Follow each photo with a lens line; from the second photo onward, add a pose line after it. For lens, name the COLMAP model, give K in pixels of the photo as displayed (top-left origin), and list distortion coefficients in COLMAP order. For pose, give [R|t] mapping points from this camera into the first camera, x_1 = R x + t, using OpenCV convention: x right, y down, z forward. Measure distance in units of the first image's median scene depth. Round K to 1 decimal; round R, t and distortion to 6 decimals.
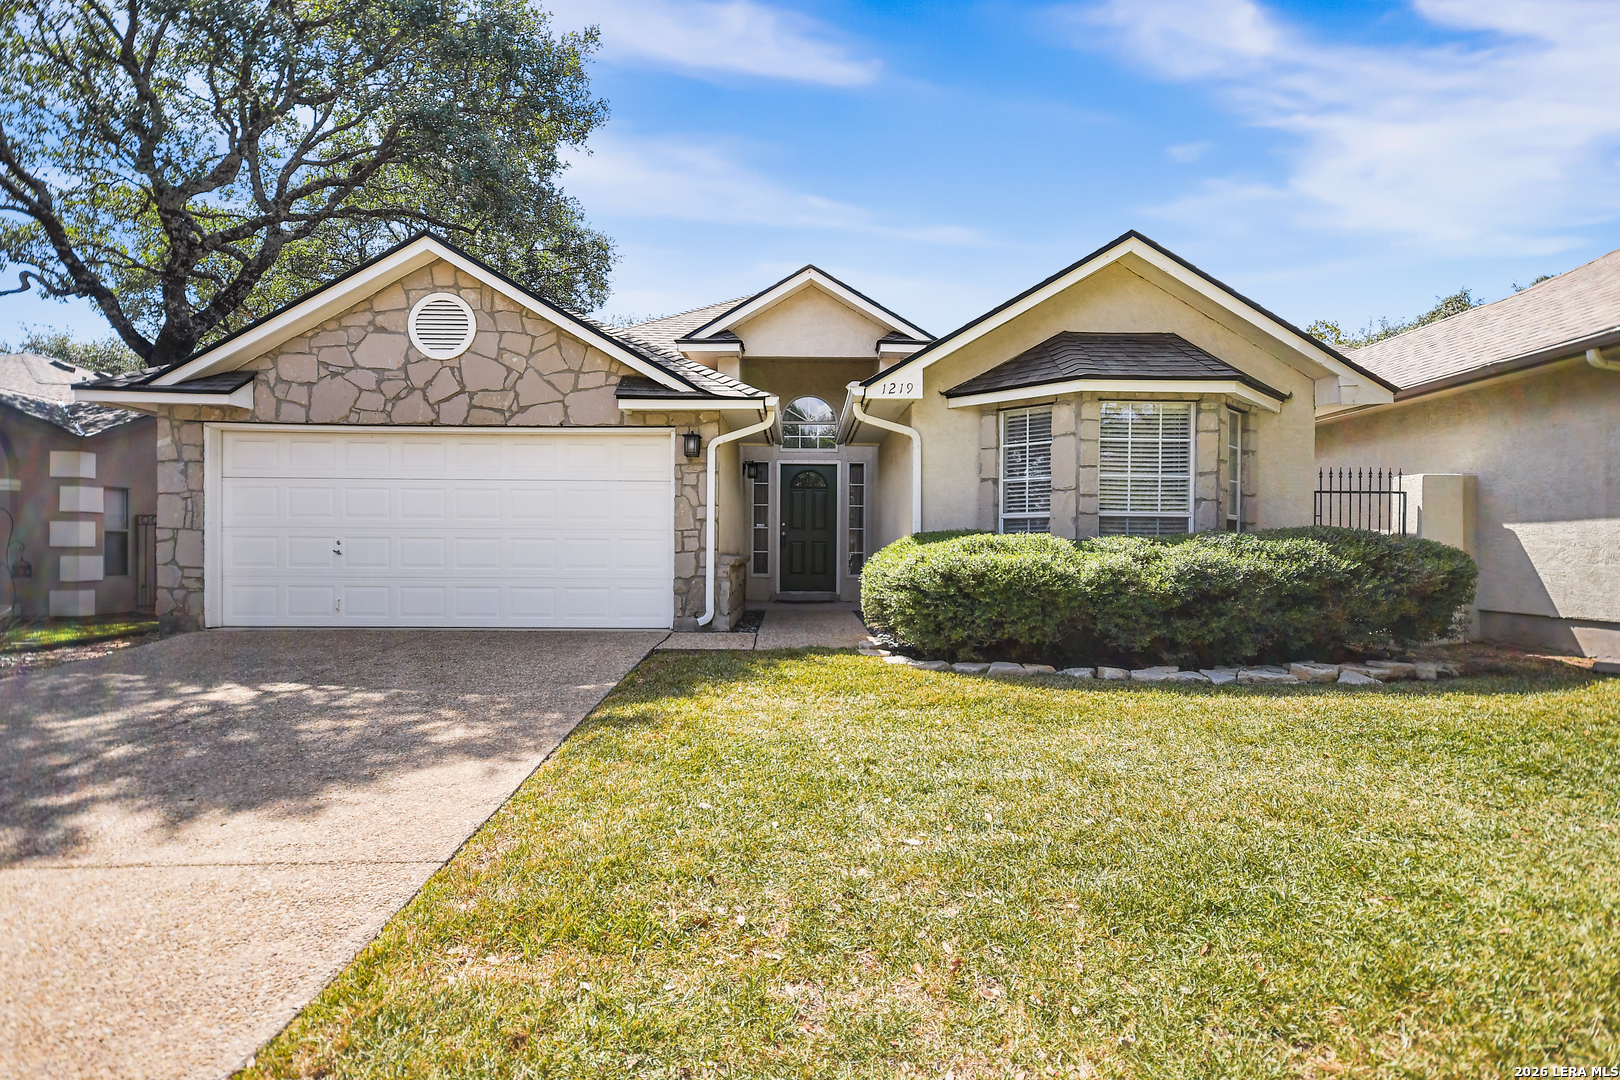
lens RADIAL K [[865.3, 0, 810.0], [0, 865.3, 540.0], [0, 0, 1]] dist [0.015903, 0.000416]
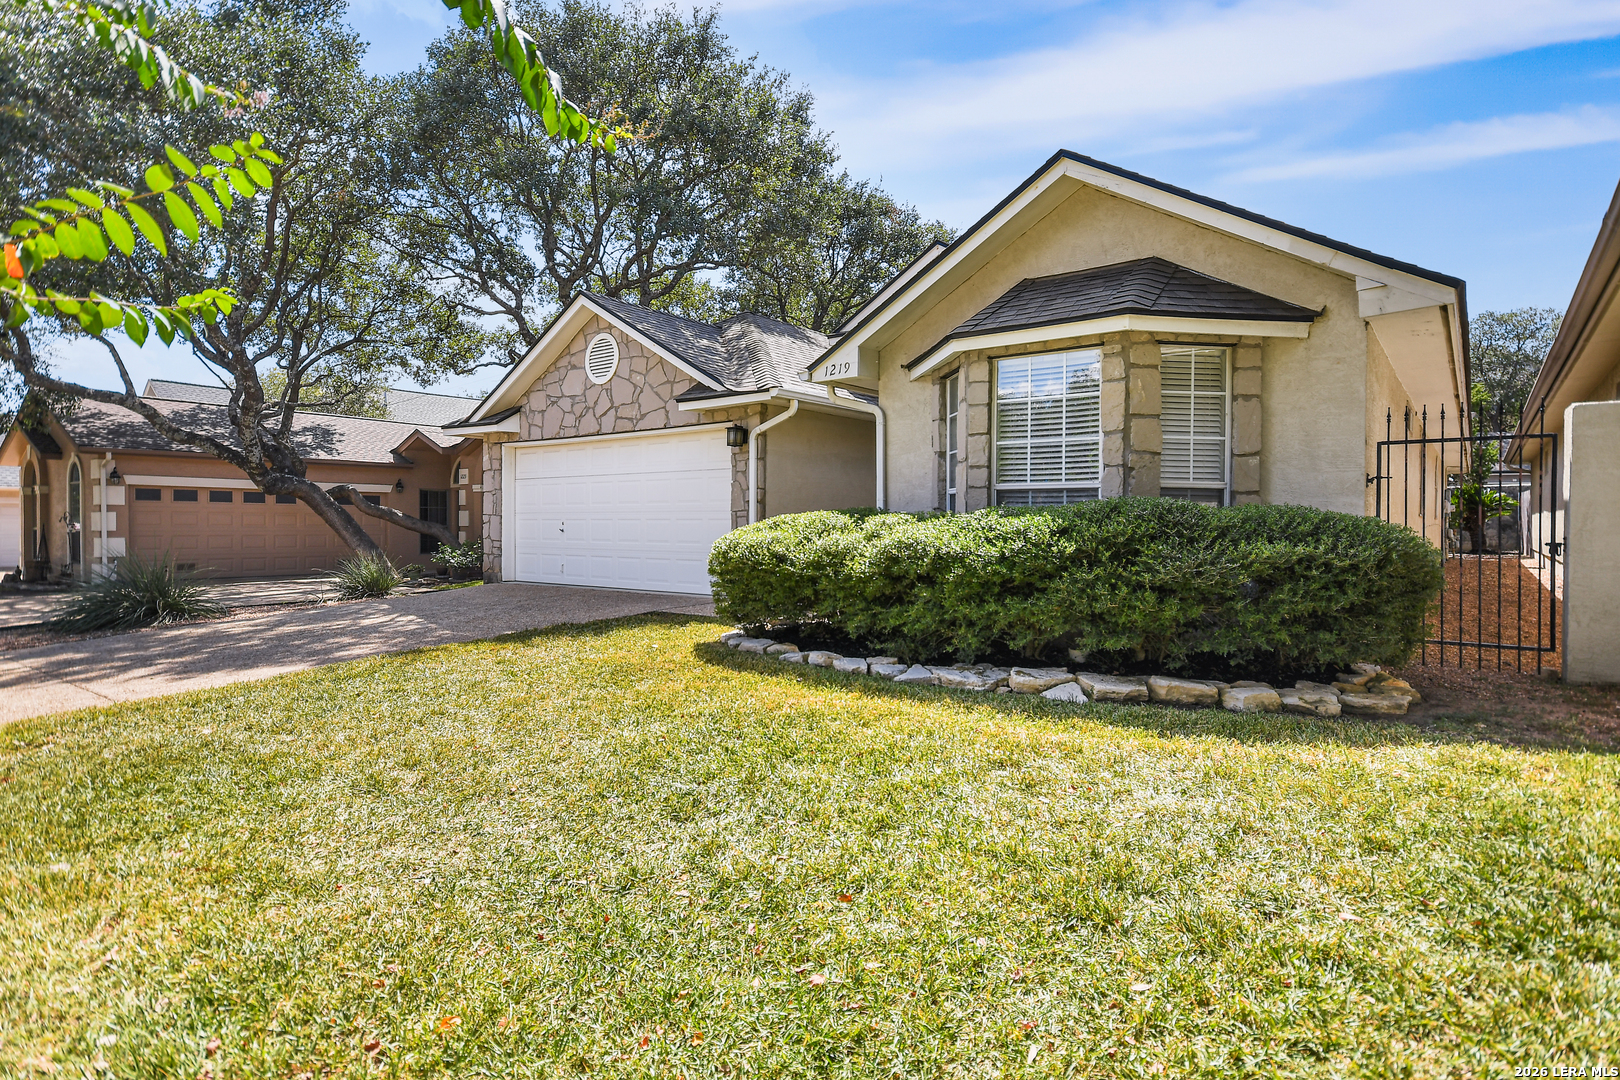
lens RADIAL K [[873.4, 0, 812.6], [0, 873.4, 505.3], [0, 0, 1]] dist [0.001233, 0.000179]
pose [[0.776744, -0.017908, -0.629561, 0.658396], [0.009706, 0.999817, -0.016465, 0.000869], [0.629741, 0.006678, 0.776776, 0.173594]]
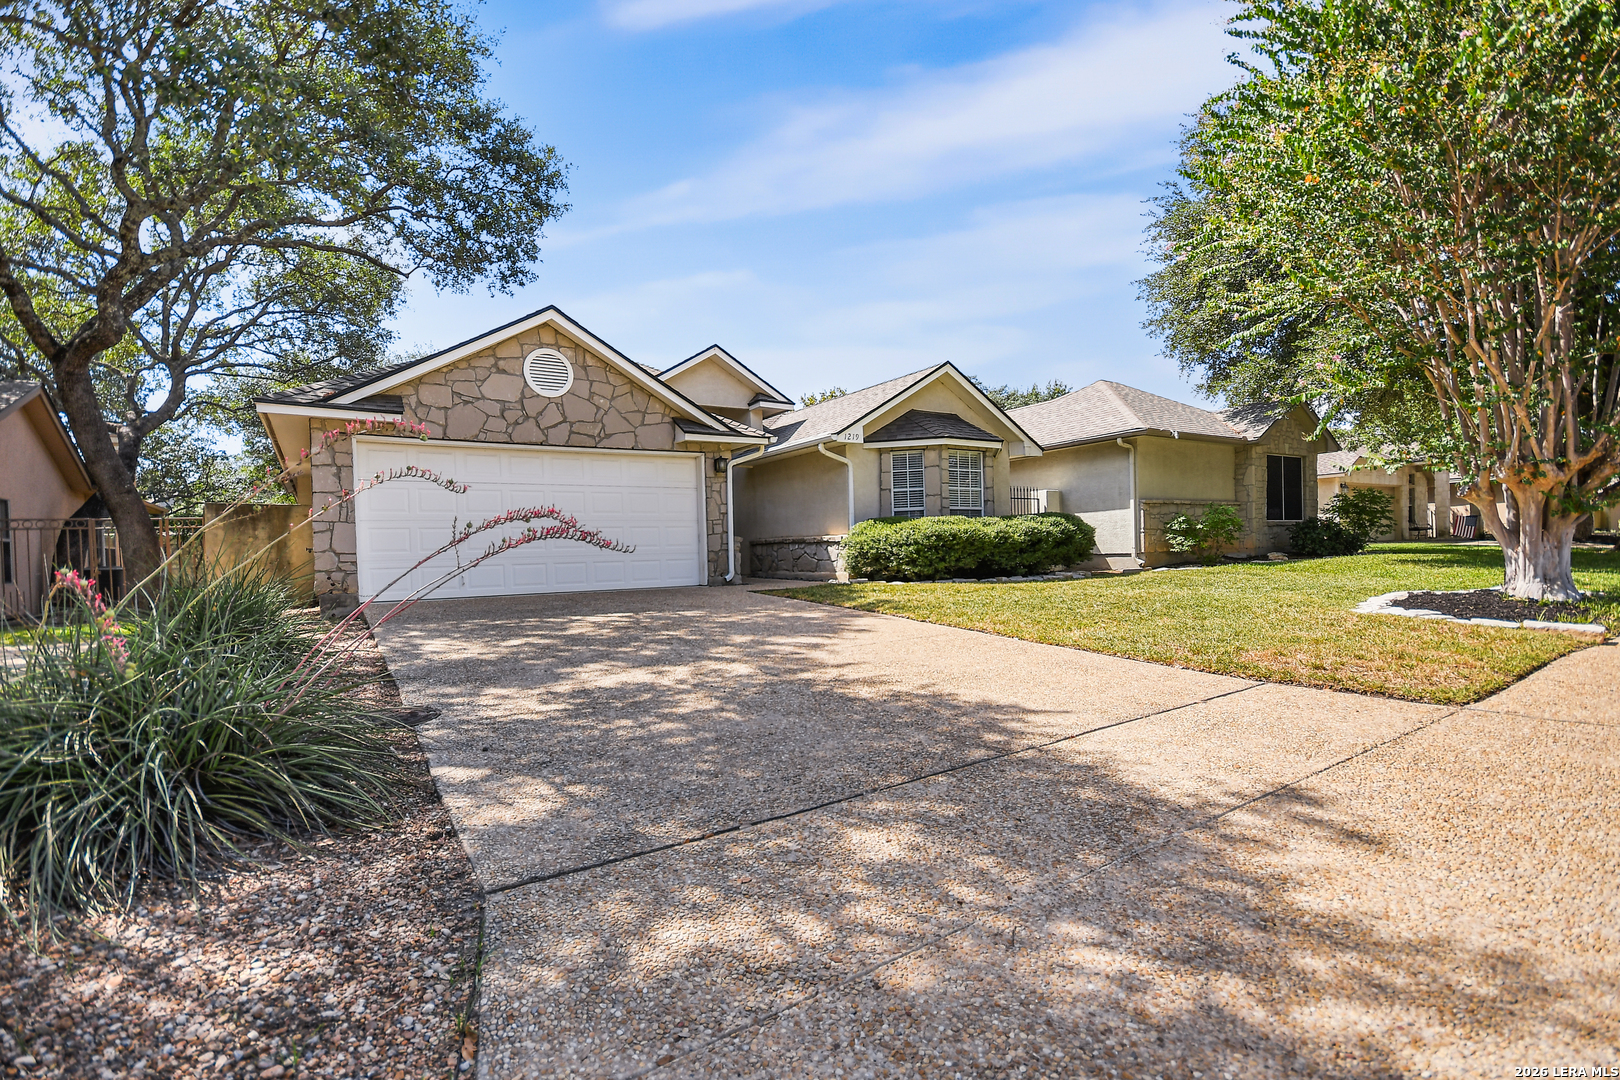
lens RADIAL K [[741.3, 0, 813.9], [0, 741.3, 548.6], [0, 0, 1]] dist [-0.001161, -0.000059]
pose [[0.850844, -0.028382, 0.524651, -0.692445], [0.027867, 0.999572, 0.008880, 0.033001], [-0.524679, 0.007065, 0.851271, -0.216617]]
